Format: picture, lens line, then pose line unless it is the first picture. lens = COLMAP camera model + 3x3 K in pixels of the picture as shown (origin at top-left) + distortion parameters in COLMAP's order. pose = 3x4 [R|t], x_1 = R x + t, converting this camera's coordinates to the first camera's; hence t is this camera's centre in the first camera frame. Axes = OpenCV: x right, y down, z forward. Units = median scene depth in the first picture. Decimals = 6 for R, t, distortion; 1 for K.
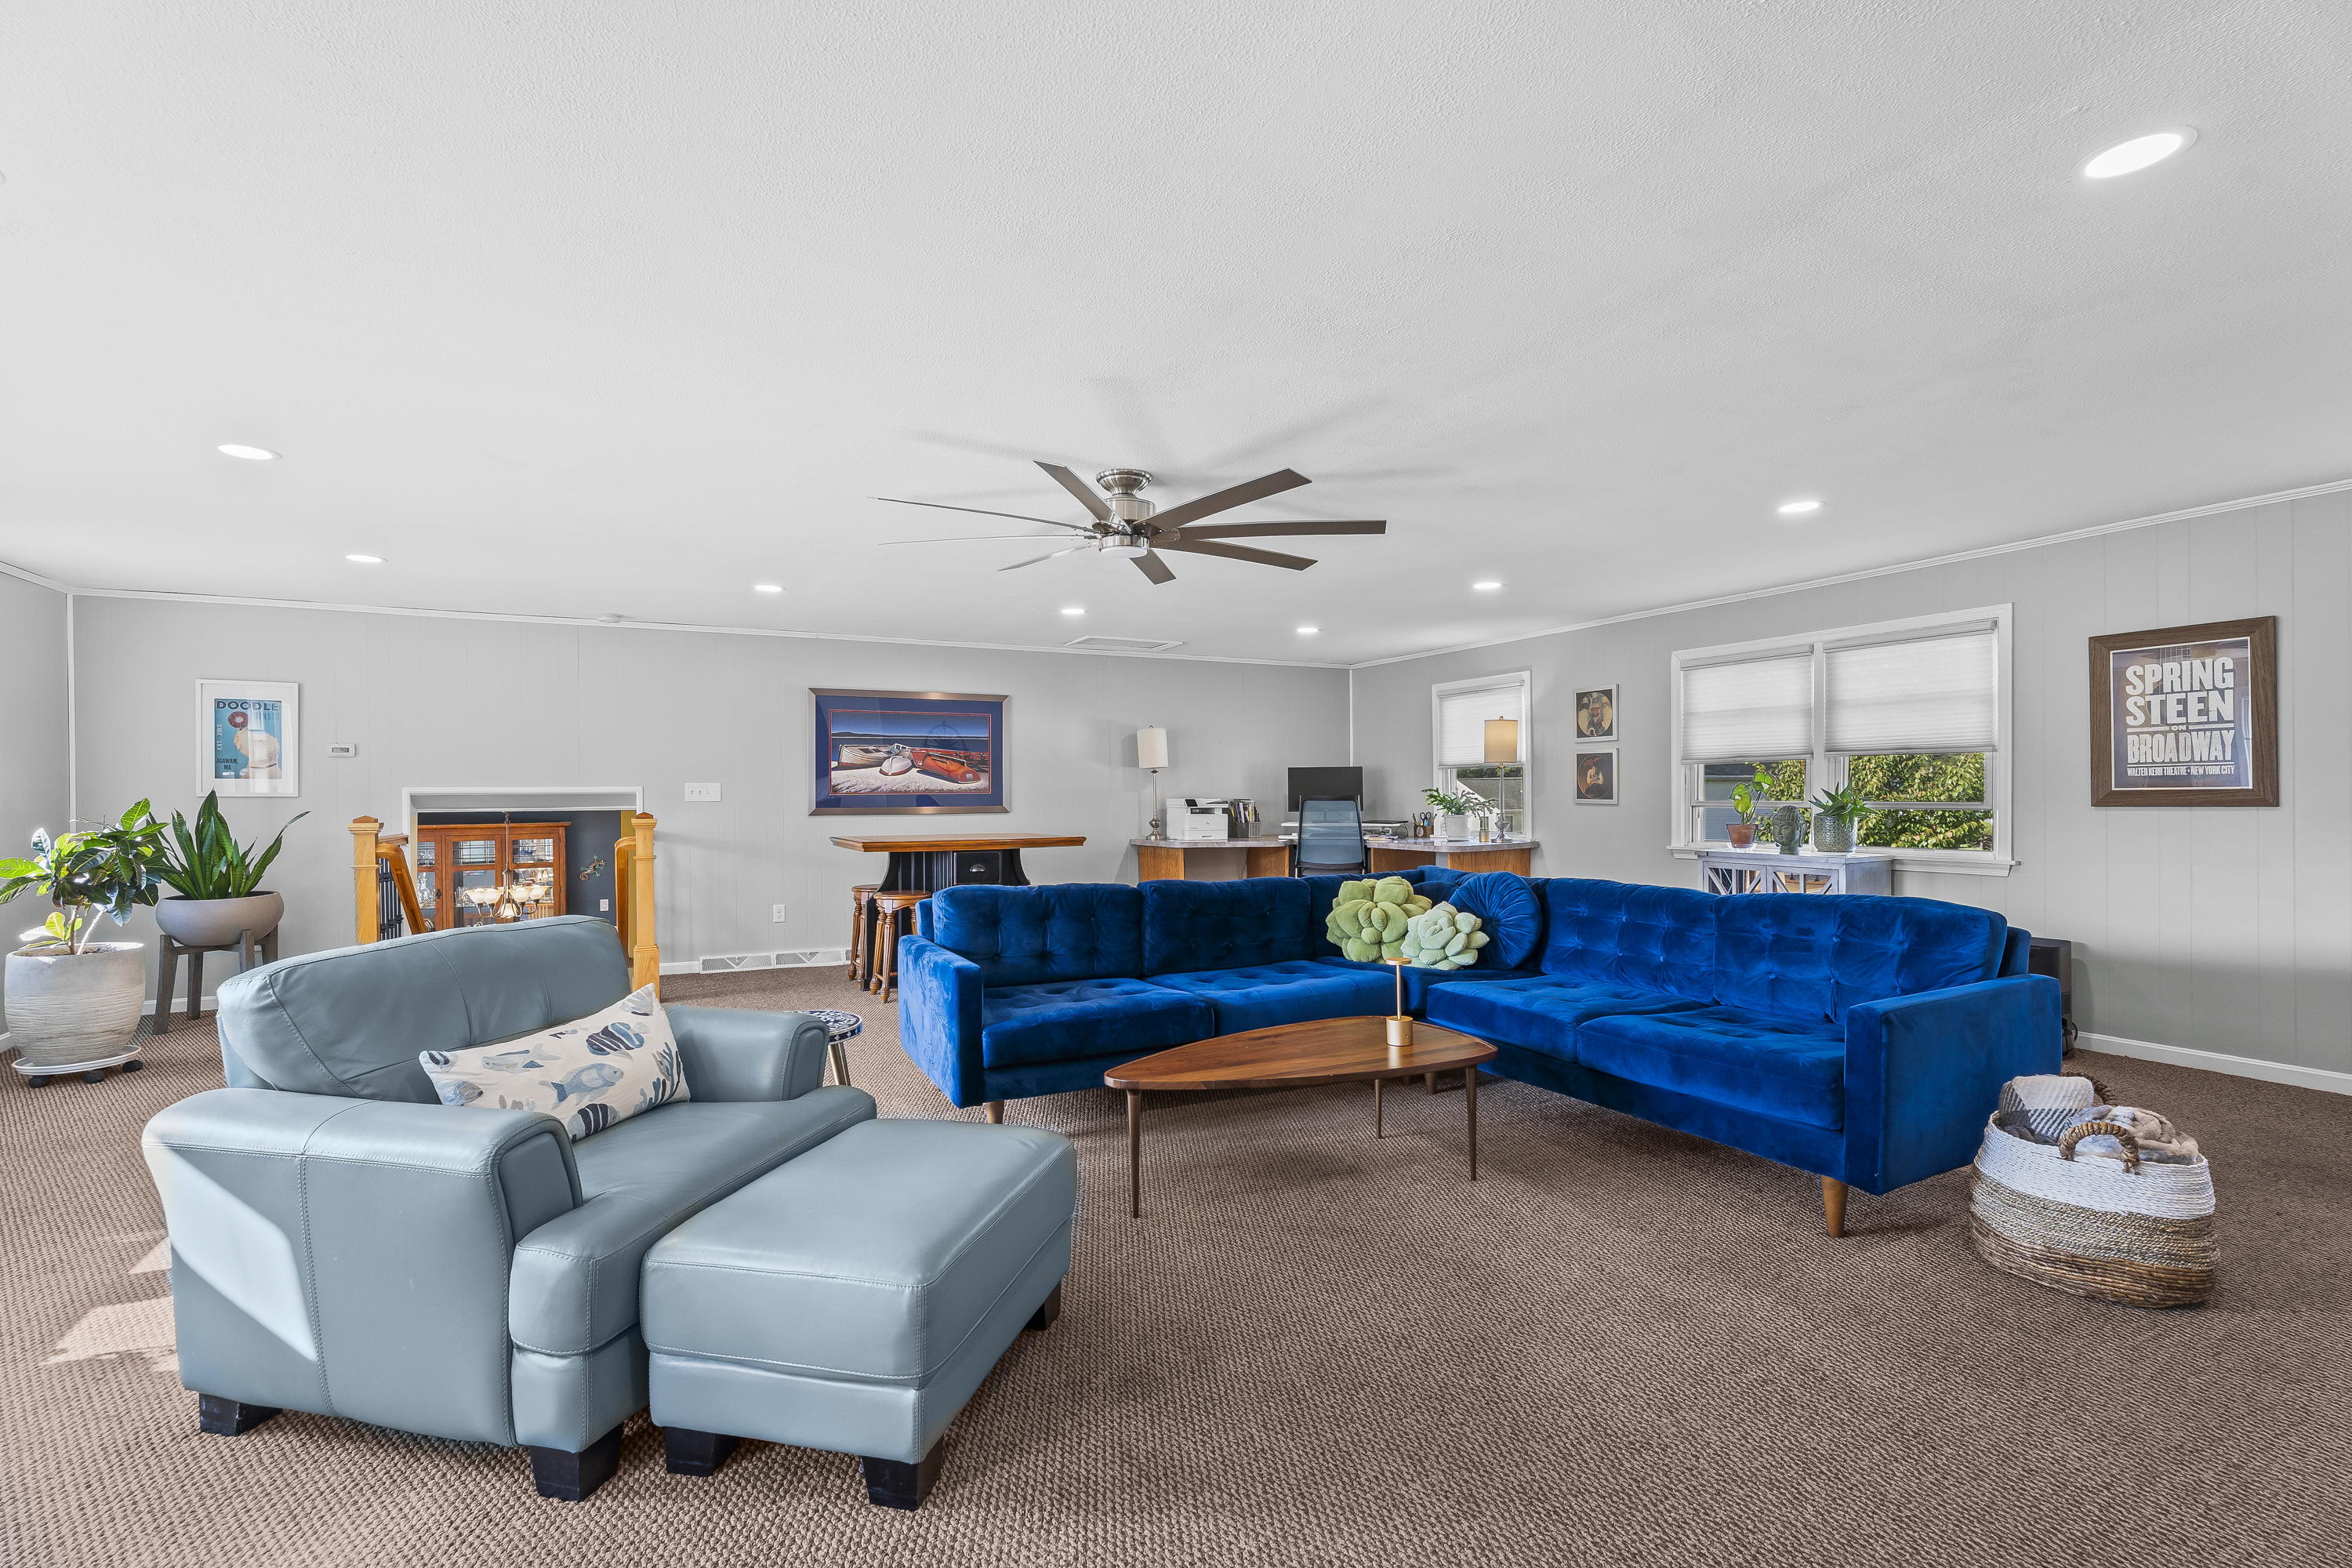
lens RADIAL K [[1062.7, 0, 1181.6], [0, 1062.7, 797.1], [0, 0, 1]] dist [0.001707, 0.000095]
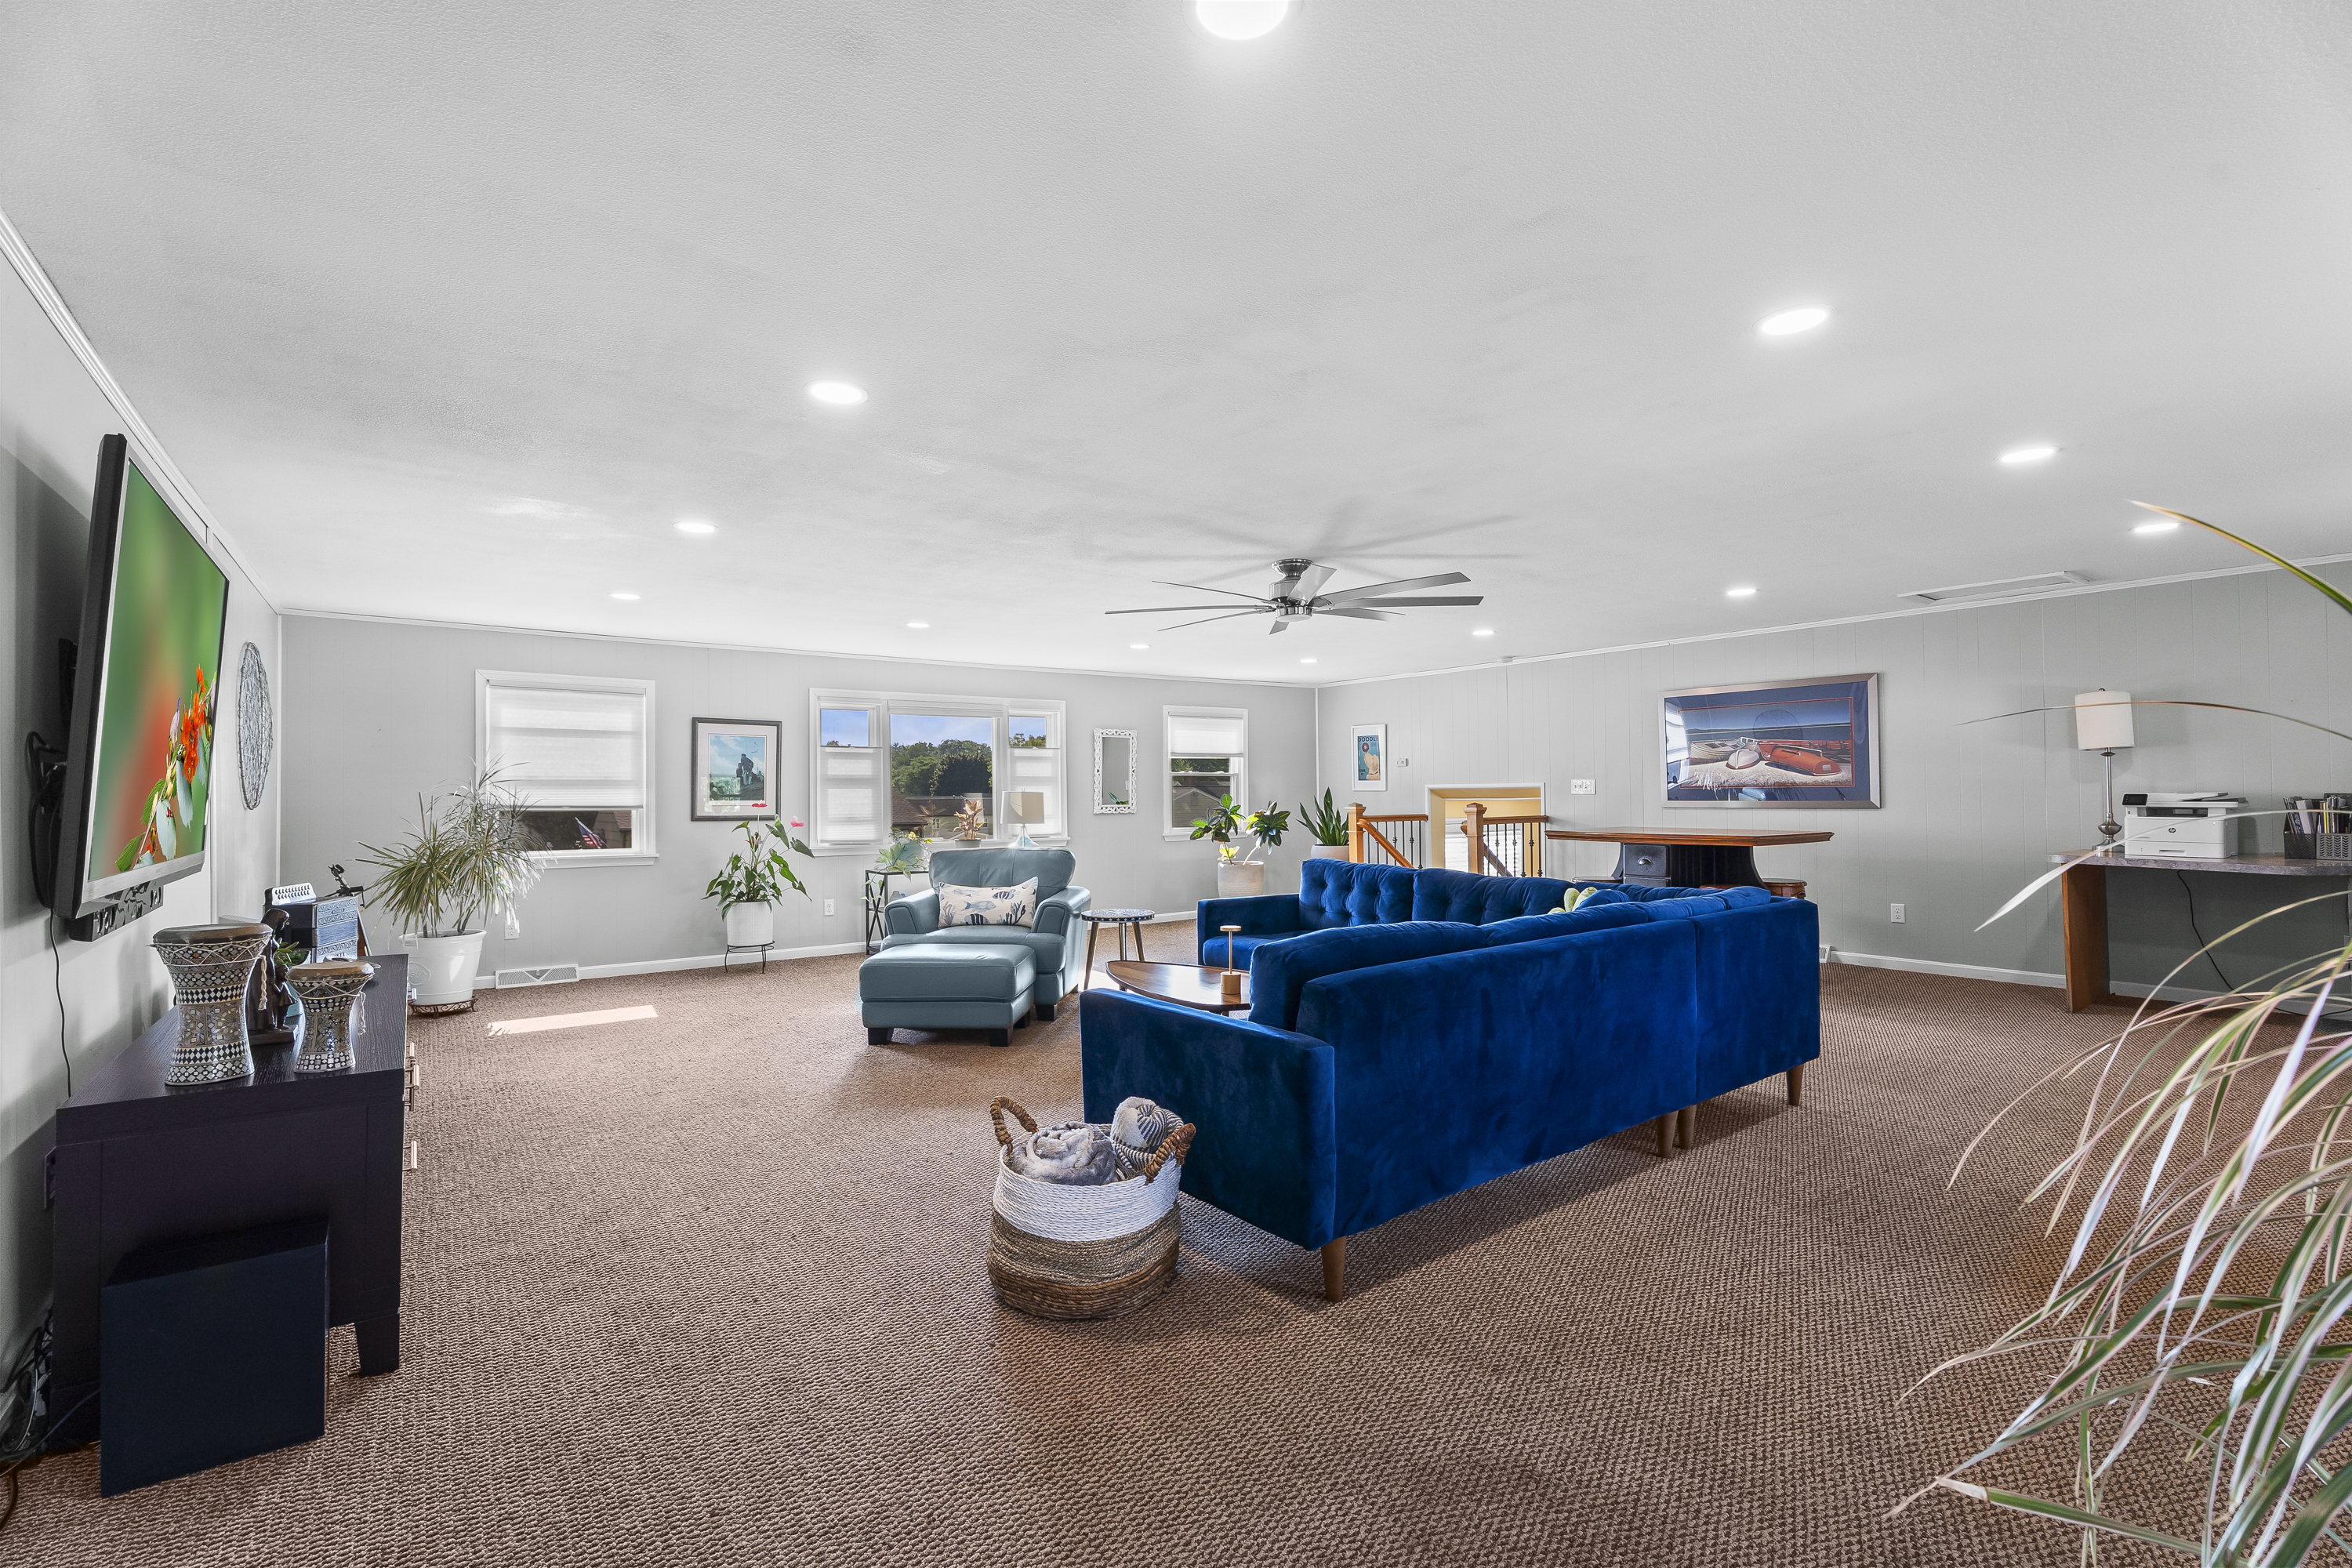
lens RADIAL K [[1062.7, 0, 1186.1], [0, 1062.7, 778.2], [0, 0, 1]] dist [0.001707, 0.000095]
pose [[0.152344, -0.008641, -0.988290, 0.633501], [0.007011, 0.999946, -0.007662, -0.007654], [0.988303, -0.005761, 0.152397, 0.326764]]
